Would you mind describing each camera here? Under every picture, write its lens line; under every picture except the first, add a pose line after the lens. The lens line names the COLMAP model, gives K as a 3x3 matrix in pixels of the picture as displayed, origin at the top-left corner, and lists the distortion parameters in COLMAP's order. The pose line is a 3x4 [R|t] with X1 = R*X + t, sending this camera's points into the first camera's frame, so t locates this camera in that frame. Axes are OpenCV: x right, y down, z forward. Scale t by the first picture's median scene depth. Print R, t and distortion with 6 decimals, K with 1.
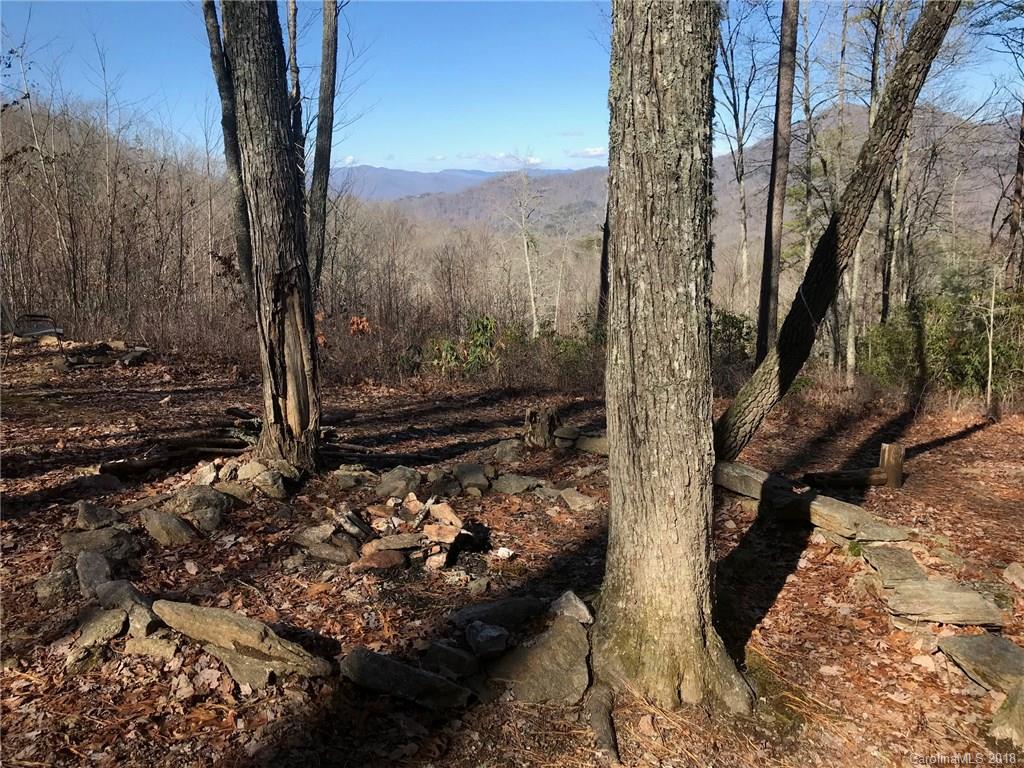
lens RADIAL K [[834.1, 0, 512.0], [0, 834.1, 384.0], [0, 0, 1]] dist [0.000698, 0.002530]
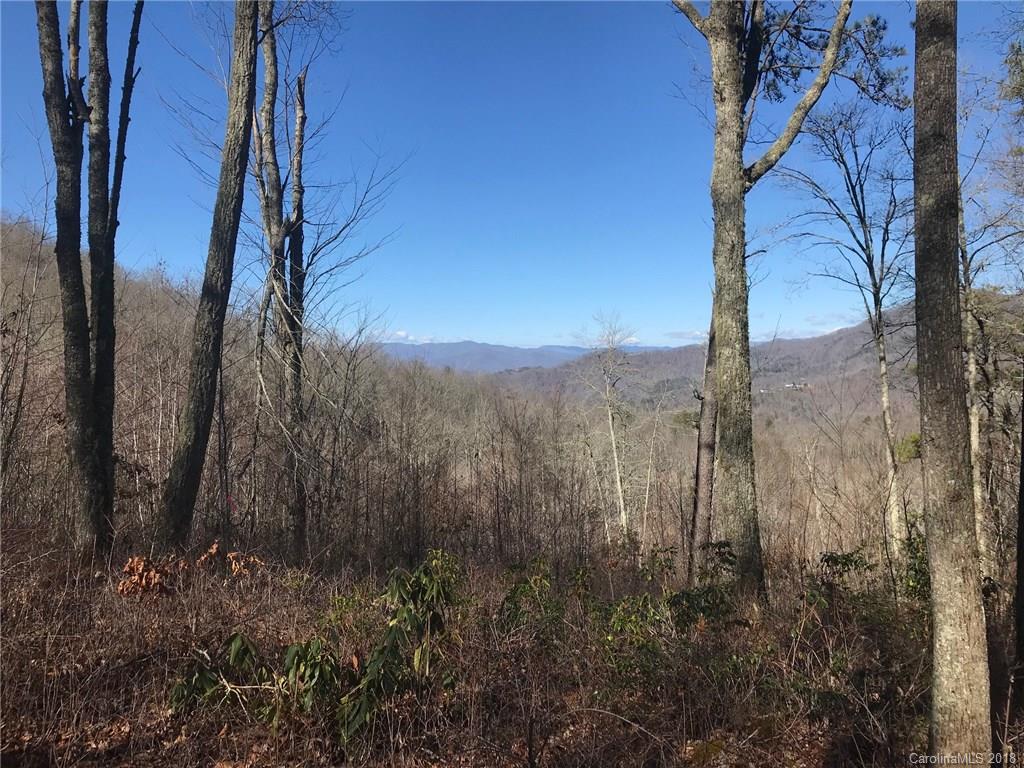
lens RADIAL K [[733.1, 0, 512.0], [0, 733.1, 384.0], [0, 0, 1]] dist [0.003489, -0.000596]
pose [[0.989104, 0.014521, -0.146503, 0.033505], [-0.045137, 0.977111, -0.207888, -0.046206], [0.140131, 0.212236, 0.967119, 0.297022]]
